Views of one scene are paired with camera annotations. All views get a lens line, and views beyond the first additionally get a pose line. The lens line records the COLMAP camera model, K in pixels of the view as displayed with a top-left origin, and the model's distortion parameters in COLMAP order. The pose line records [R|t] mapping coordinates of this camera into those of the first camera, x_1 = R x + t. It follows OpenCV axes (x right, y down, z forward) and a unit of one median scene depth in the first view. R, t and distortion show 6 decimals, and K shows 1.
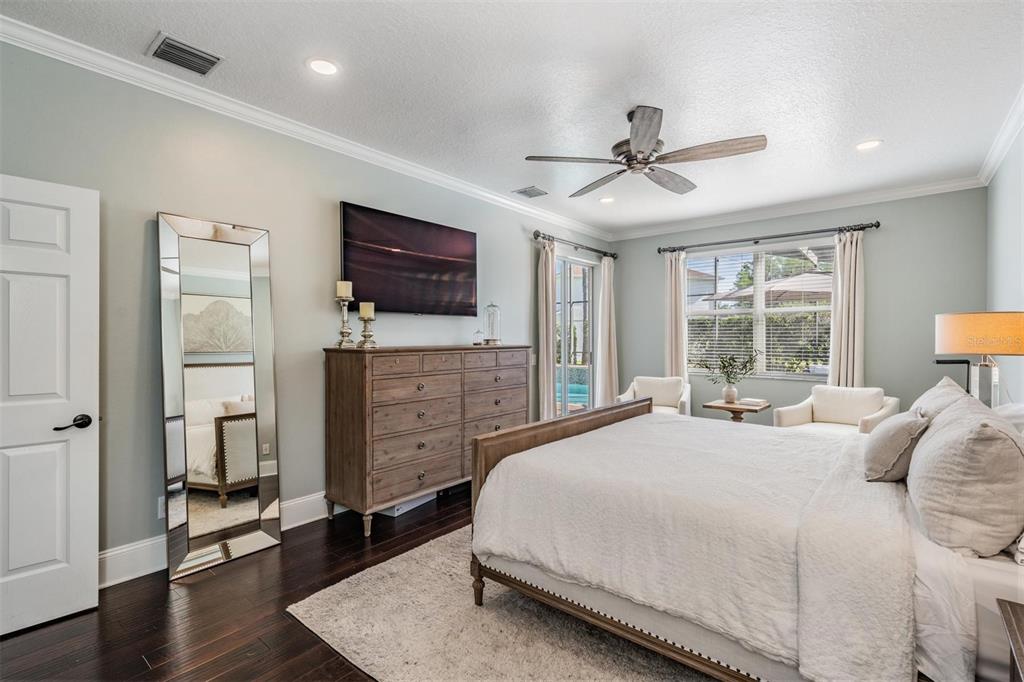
lens RADIAL K [[474.7, 0, 512.0], [0, 474.7, 341.0], [0, 0, 1]] dist [-0.001538, -0.000158]
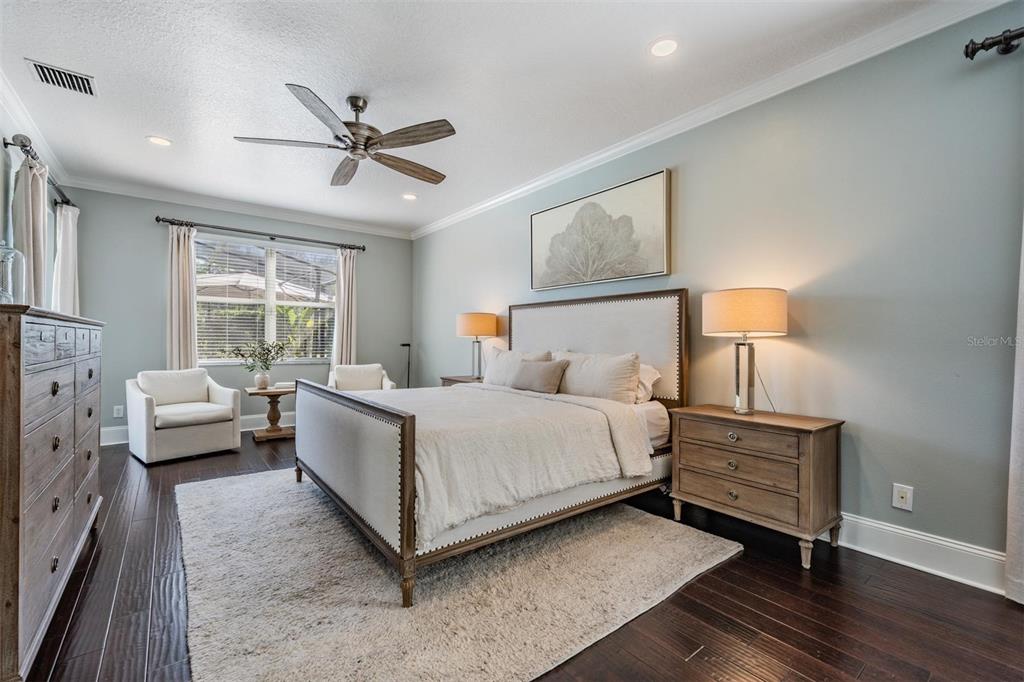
lens RADIAL K [[434.5, 0, 507.8], [0, 434.5, 336.3], [0, 0, 1]] dist [-0.002059, 0.000201]
pose [[0.217032, 0.016049, 0.976033, -0.370617], [-0.000730, 0.999867, -0.016278, 0.033372], [-0.976164, 0.002821, 0.217015, 0.296795]]
